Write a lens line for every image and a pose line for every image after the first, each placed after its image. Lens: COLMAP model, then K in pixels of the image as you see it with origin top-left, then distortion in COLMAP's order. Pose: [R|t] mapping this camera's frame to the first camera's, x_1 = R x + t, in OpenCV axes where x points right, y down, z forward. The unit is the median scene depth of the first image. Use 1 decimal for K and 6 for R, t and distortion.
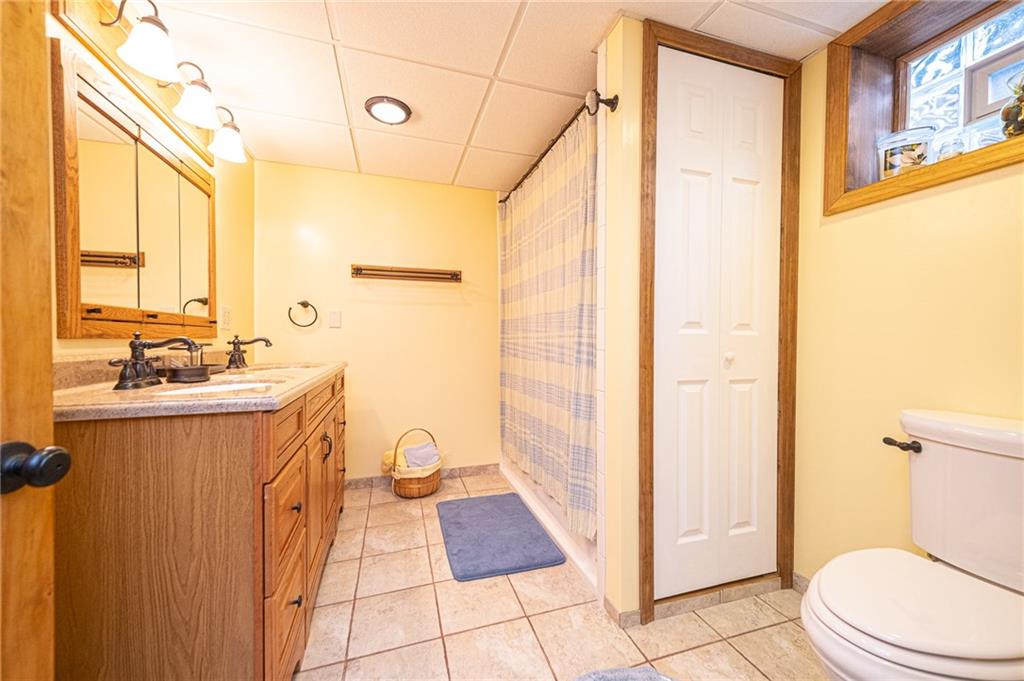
lens RADIAL K [[380.6, 0, 512.0], [0, 380.6, 340.5], [0, 0, 1]] dist [0.000113, 0.000001]
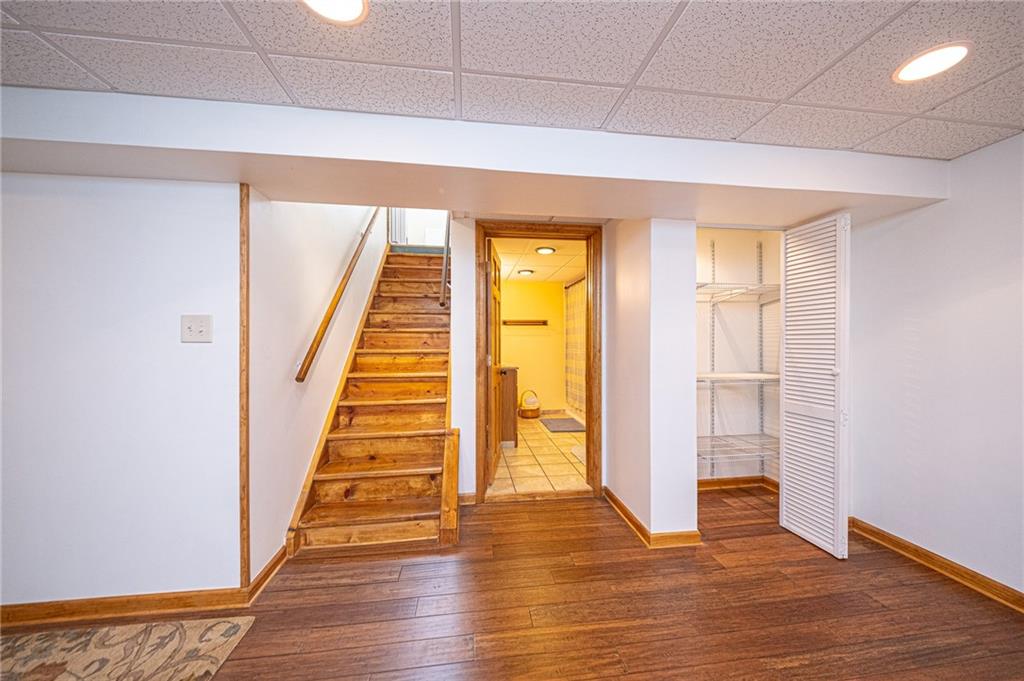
lens RADIAL K [[366.3, 0, 512.0], [0, 366.3, 340.5], [0, 0, 1]] dist [-0.000131, -0.000316]
pose [[0.986463, -0.006538, -0.163853, 0.011557], [0.004152, 0.999880, -0.014900, -0.034211], [0.163931, 0.014018, 0.986372, -1.133083]]
